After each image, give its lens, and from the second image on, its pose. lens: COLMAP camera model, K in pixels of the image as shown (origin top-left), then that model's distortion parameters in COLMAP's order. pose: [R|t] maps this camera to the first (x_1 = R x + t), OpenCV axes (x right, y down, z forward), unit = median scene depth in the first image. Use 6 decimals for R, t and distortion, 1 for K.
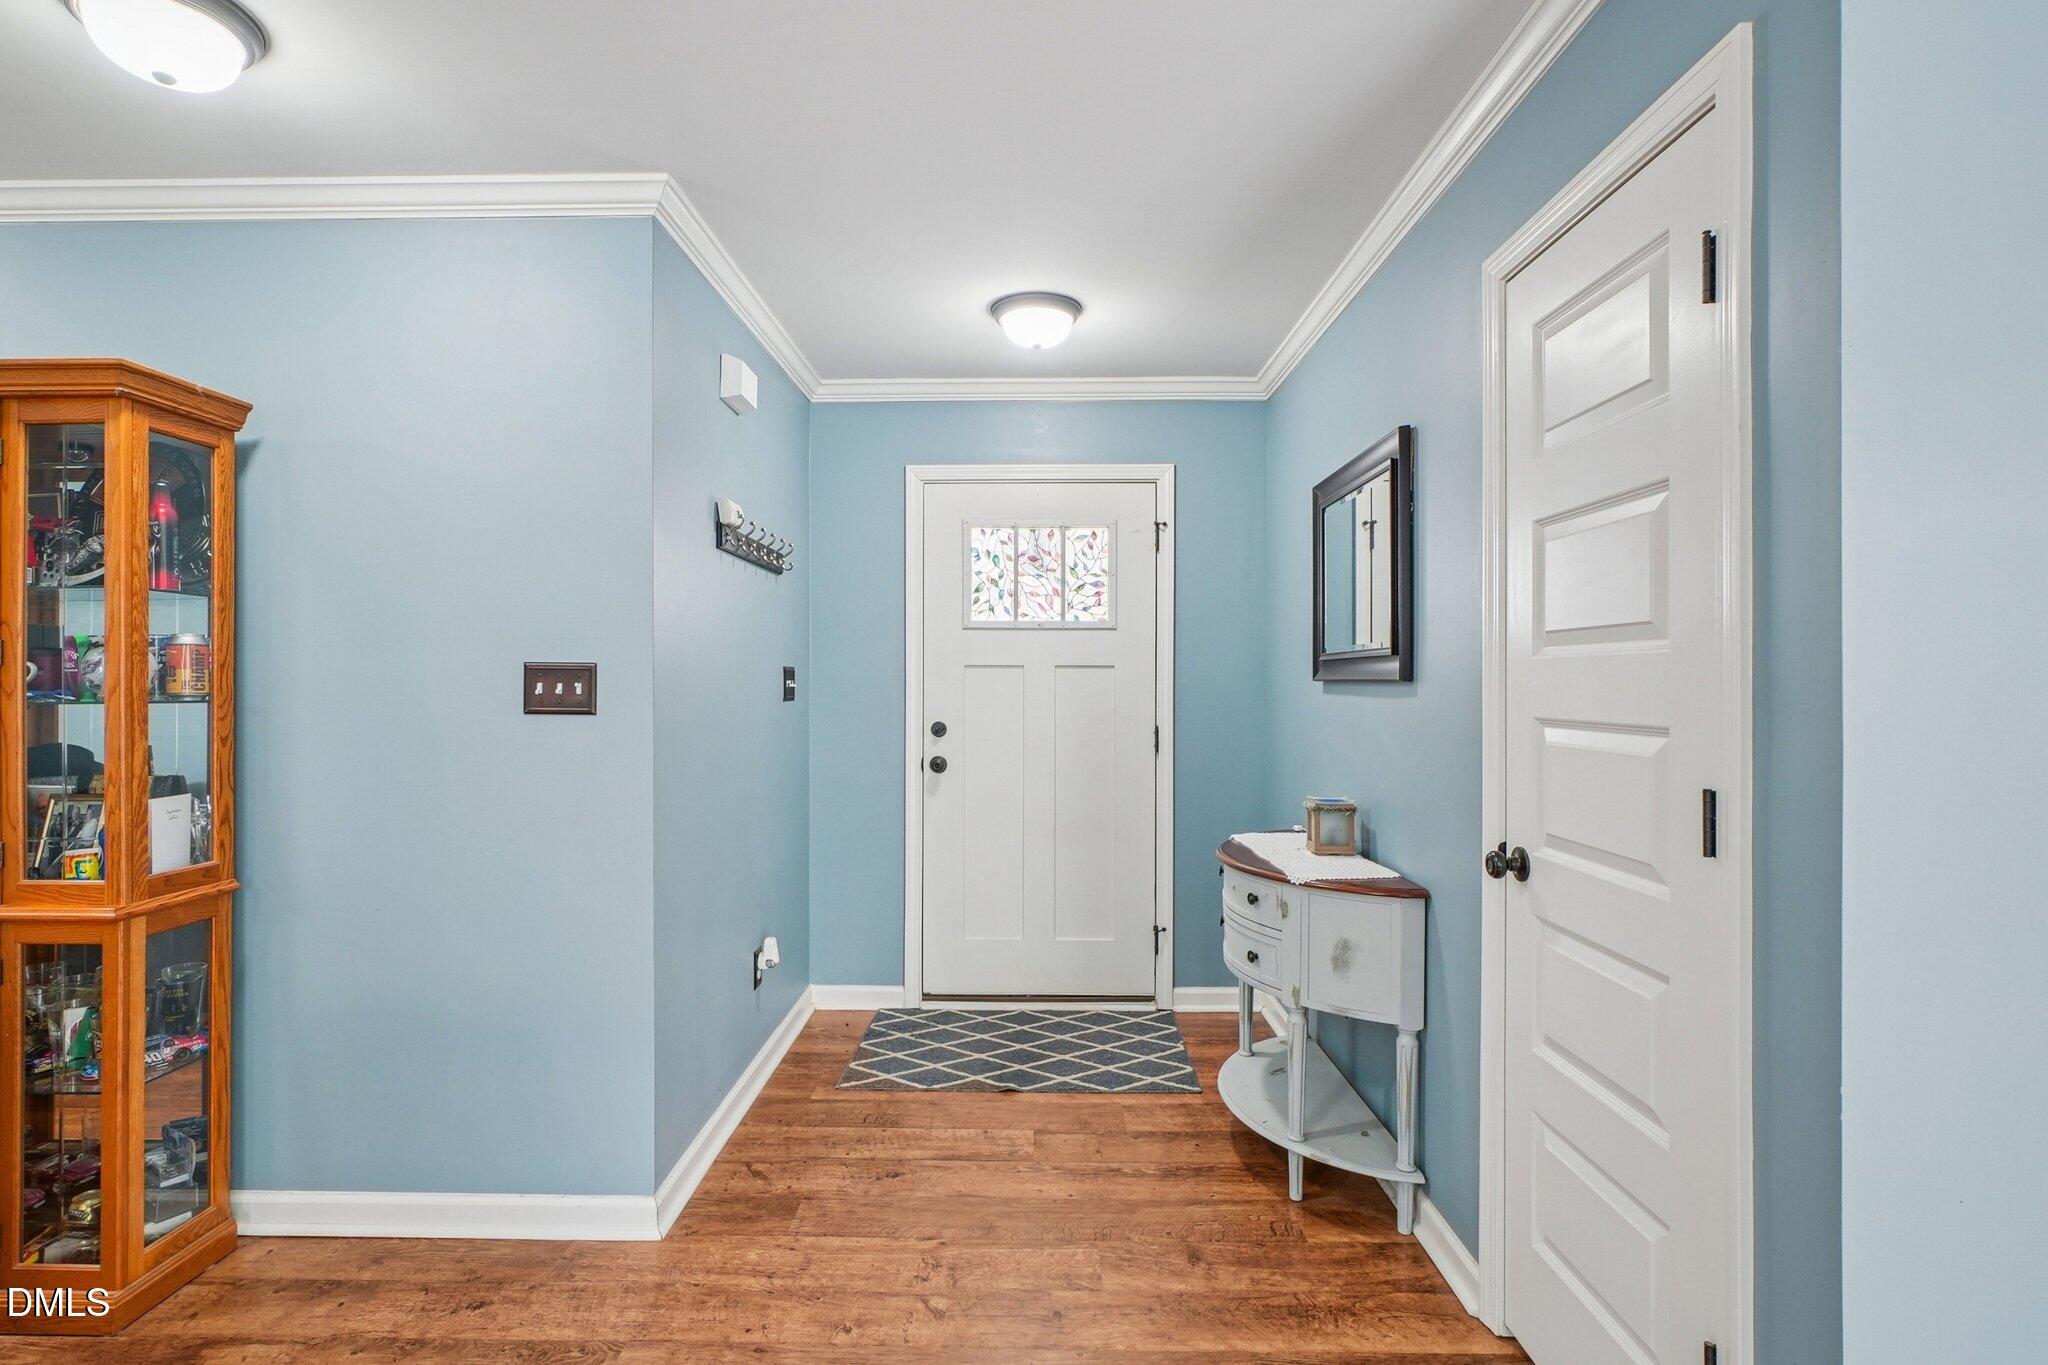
lens RADIAL K [[1019.7, 0, 1024.0], [0, 1019.7, 682.5], [0, 0, 1]] dist [0.014019, -0.000377]
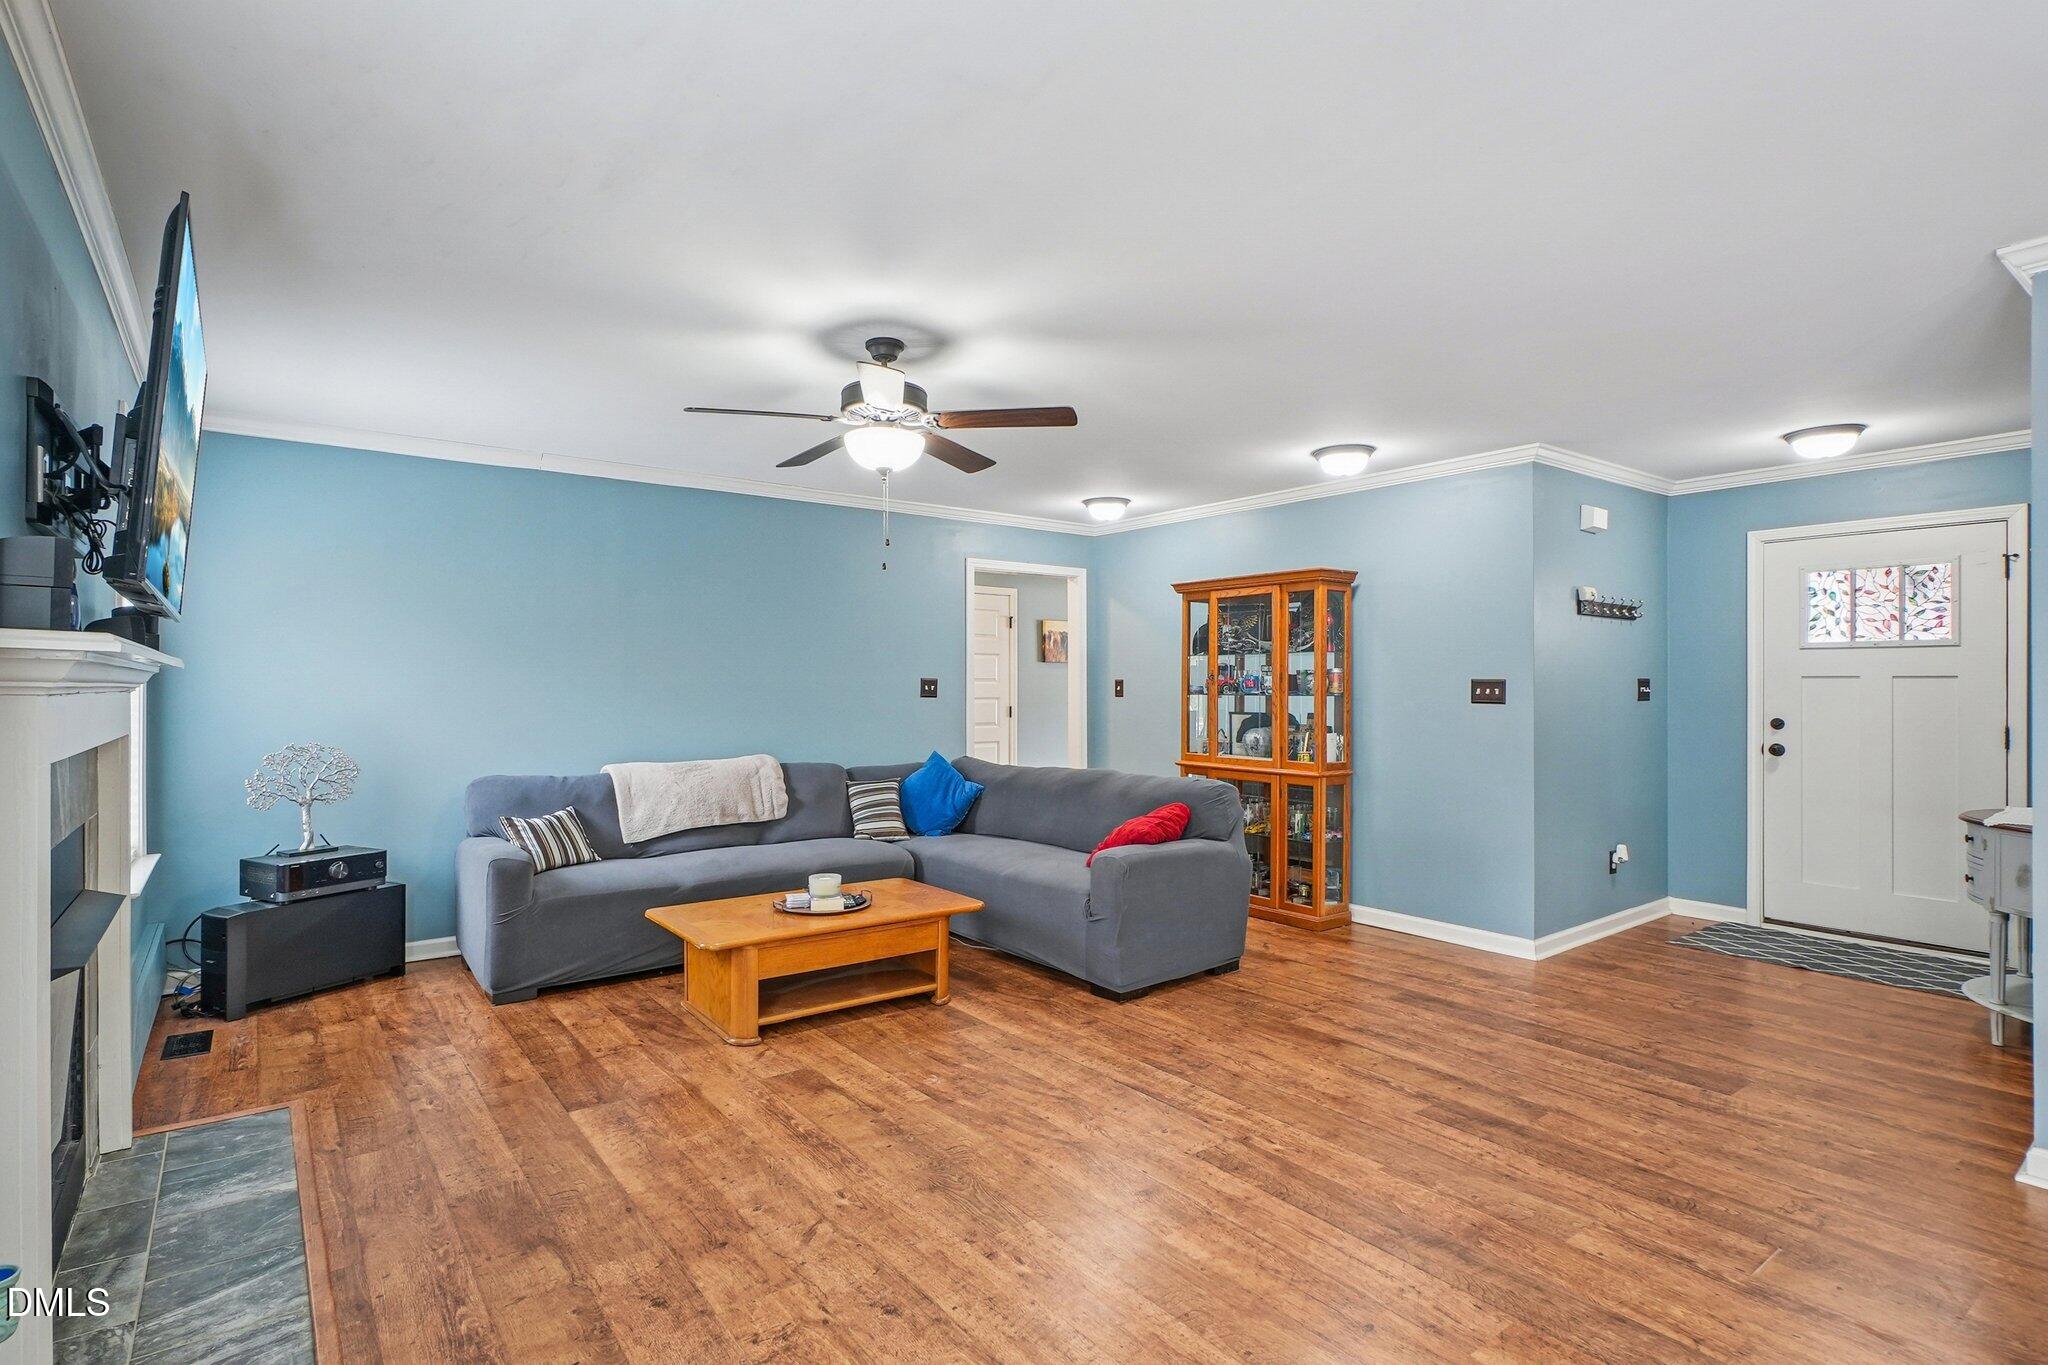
lens RADIAL K [[983.9, 0, 988.8], [0, 983.9, 686.6], [0, 0, 1]] dist [-0.003173, 0.000535]
pose [[0.605933, 0.002353, -0.795512, 0.323714], [-0.003135, 0.999995, 0.000569, -0.000846], [0.795510, 0.002149, 0.605937, -0.632199]]
